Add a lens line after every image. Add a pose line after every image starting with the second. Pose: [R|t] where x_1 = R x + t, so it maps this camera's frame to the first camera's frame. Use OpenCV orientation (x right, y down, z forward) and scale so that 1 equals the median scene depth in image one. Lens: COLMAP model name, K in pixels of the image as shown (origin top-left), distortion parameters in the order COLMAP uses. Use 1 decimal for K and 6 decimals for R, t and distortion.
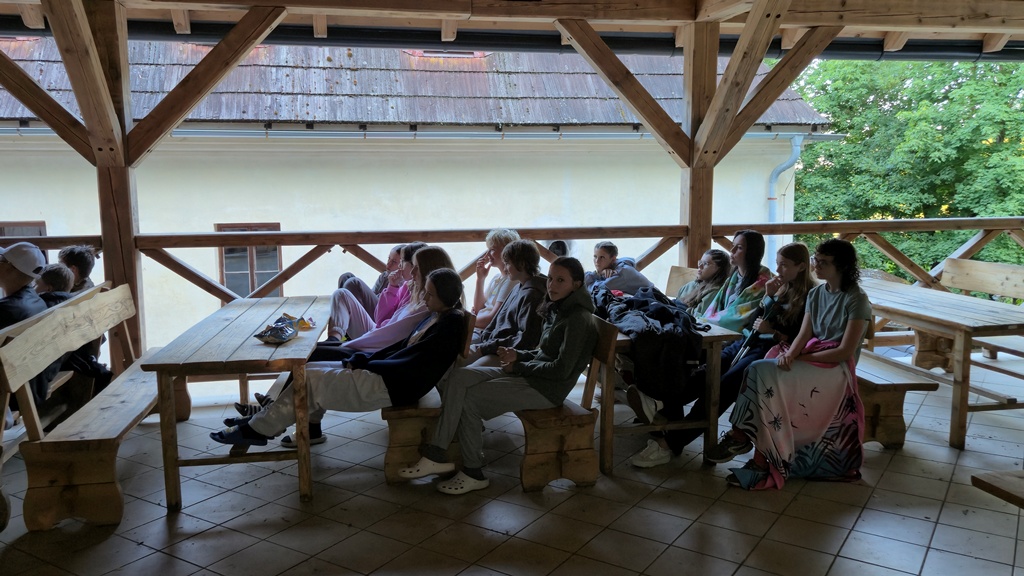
lens RADIAL K [[873.8, 0, 517.1], [0, 873.8, 285.3], [0, 0, 1]] dist [0.053502, 0.005749]
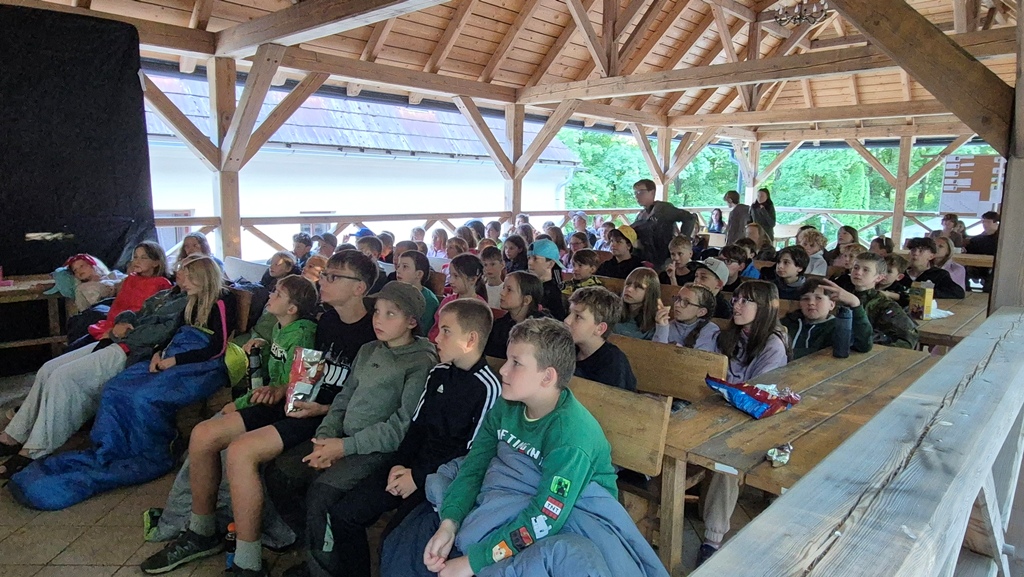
lens RADIAL K [[650.9, 0, 510.9], [0, 650.9, 270.5], [0, 0, 1]] dist [-0.002812, 0.010586]
pose [[0.812698, -0.053453, 0.580229, -0.651694], [0.045515, 0.998564, 0.028241, 0.022345], [-0.580905, 0.003458, 0.813964, -0.148710]]
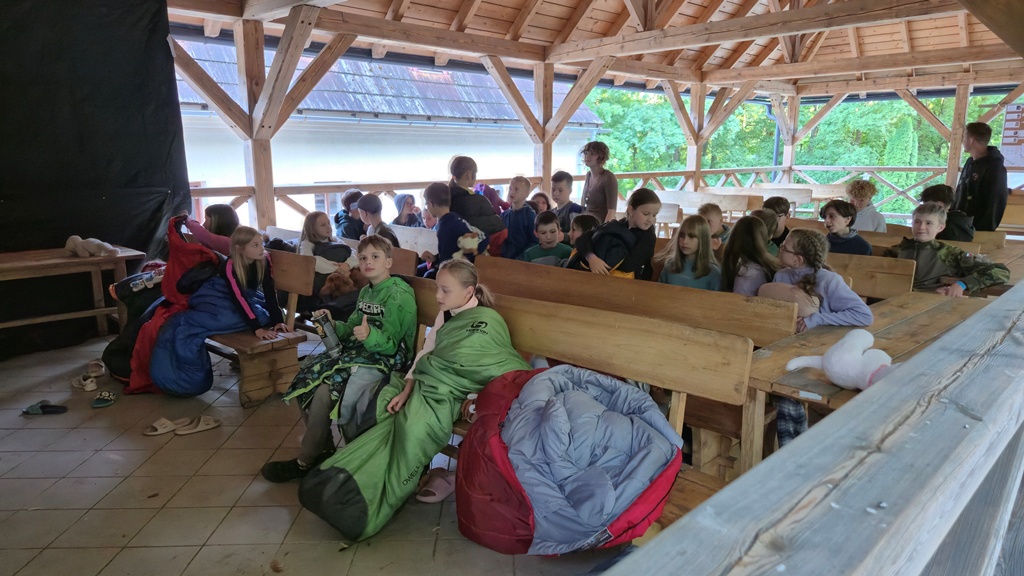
lens RADIAL K [[695.4, 0, 506.7], [0, 695.4, 285.8], [0, 0, 1]] dist [0.045423, -0.018604]
pose [[0.821763, -0.103011, 0.560441, -0.723921], [0.065152, 0.994060, 0.087179, 0.029433], [-0.566092, -0.035127, 0.823593, -0.167522]]
